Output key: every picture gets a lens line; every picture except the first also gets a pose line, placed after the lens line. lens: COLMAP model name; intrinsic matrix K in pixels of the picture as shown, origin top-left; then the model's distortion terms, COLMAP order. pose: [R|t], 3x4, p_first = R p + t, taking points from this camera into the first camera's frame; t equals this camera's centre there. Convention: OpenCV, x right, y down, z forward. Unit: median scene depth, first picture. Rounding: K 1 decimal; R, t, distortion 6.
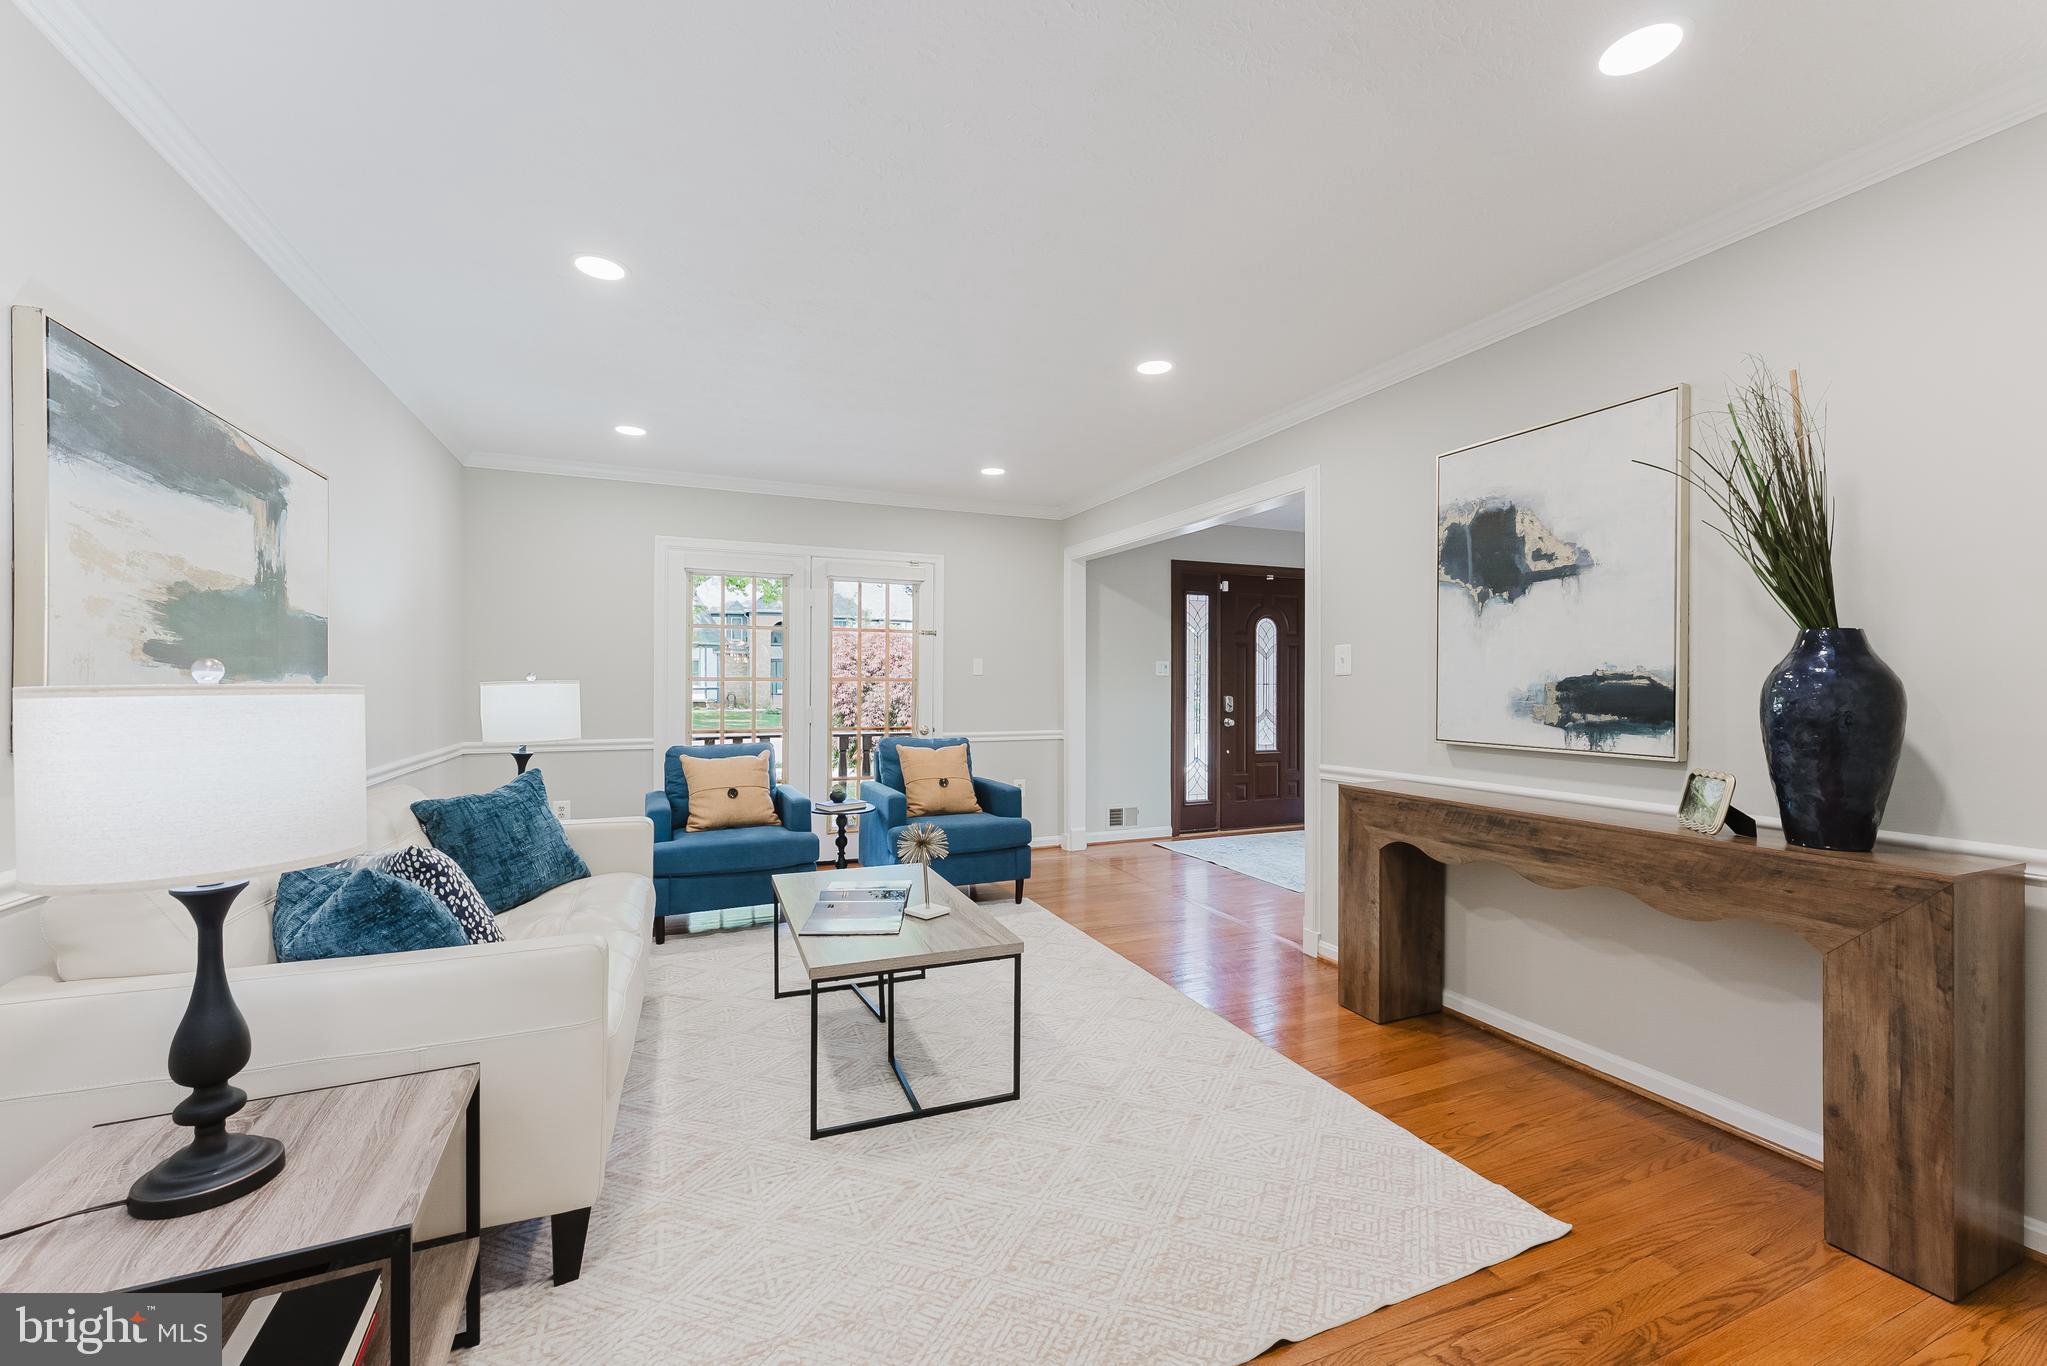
lens RADIAL K [[825.8, 0, 1028.6], [0, 825.8, 688.8], [0, 0, 1]] dist [0.001247, 0.000077]
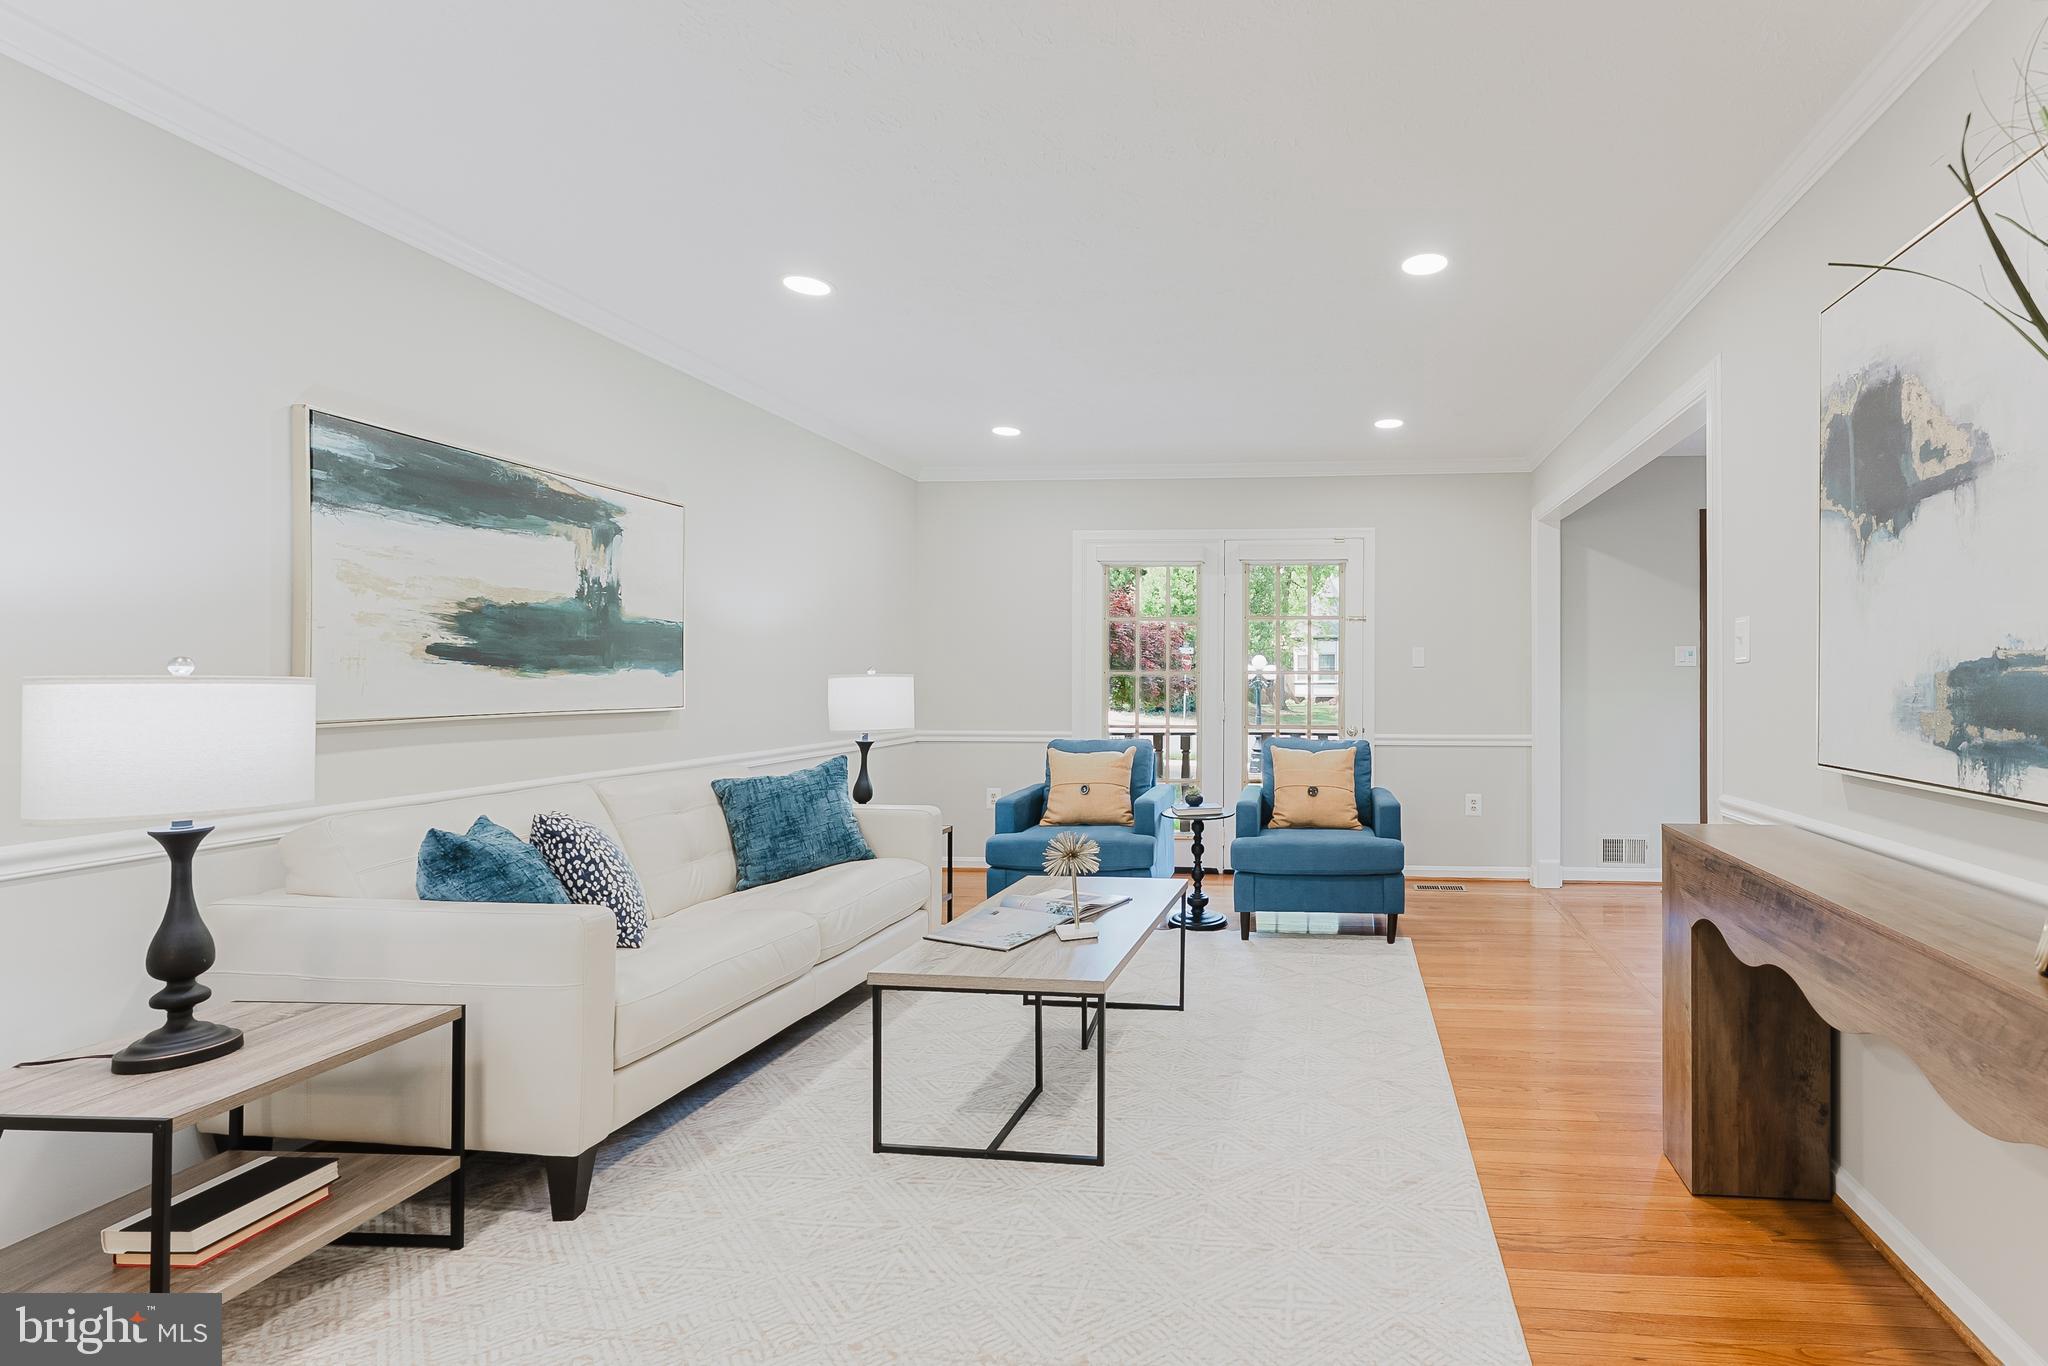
lens RADIAL K [[916.3, 0, 1258.2], [0, 916.3, 679.3], [0, 0, 1]] dist [0.000013, 0.000541]
pose [[0.884079, -0.000511, -0.467338, 0.513920], [-0.001737, 0.999989, -0.004380, 0.001347], [0.467335, 0.004684, 0.884068, 0.218181]]
